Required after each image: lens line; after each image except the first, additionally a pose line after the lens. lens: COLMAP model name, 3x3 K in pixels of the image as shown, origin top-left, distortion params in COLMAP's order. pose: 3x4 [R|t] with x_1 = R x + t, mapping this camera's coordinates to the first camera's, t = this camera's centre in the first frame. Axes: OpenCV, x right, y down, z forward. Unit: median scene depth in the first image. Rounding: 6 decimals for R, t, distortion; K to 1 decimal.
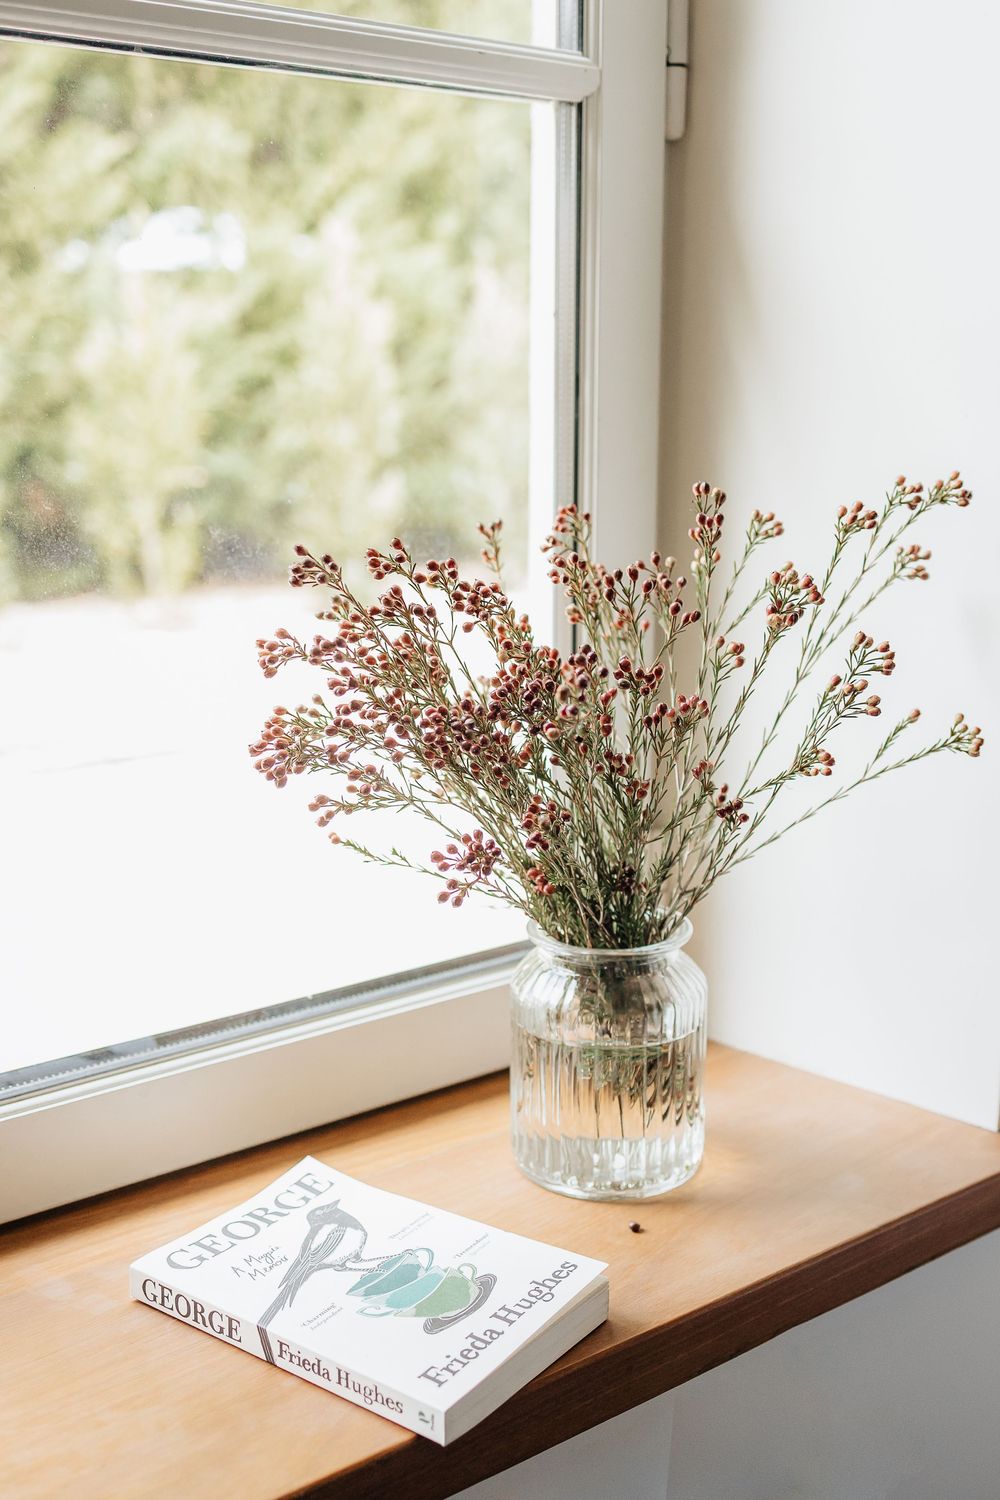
lens RADIAL K [[1515.9, 0, 500.0], [0, 1515.9, 750.0], [0, 0, 1]] dist [0.009316, 0.011566]
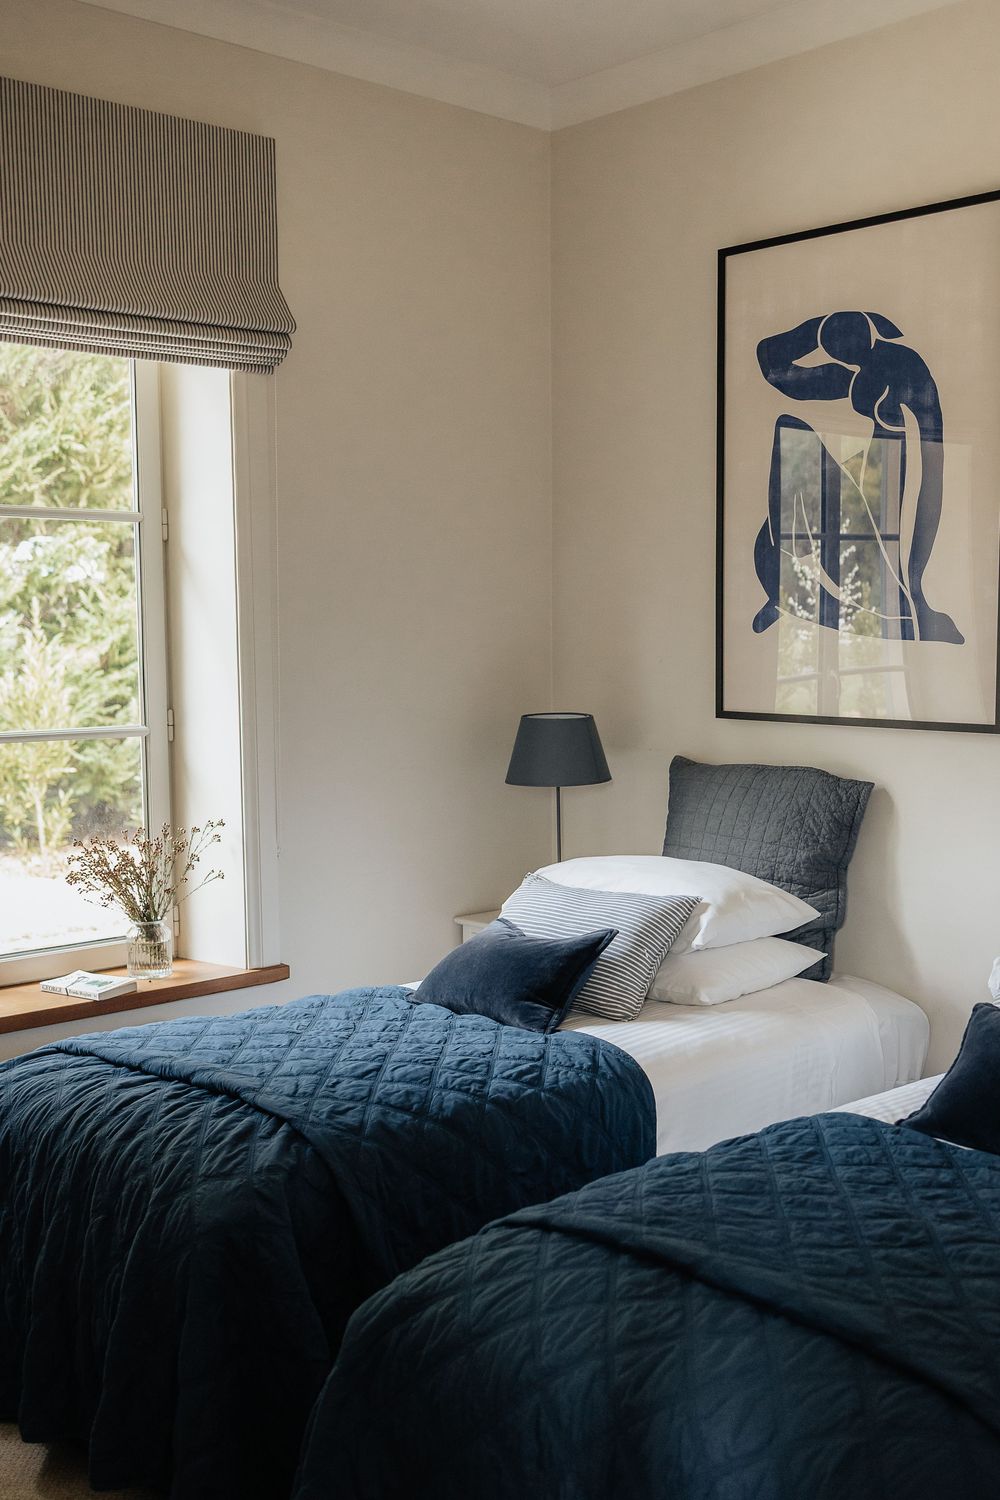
lens RADIAL K [[1515.9, 0, 500.0], [0, 1515.9, 750.0], [0, 0, 1]] dist [0.009316, 0.011566]
pose [[0.996960, -0.021572, 0.074871, 0.867157], [0.033222, 0.986875, -0.158031, 0.403061], [-0.070479, 0.160038, 0.984592, -3.959532]]
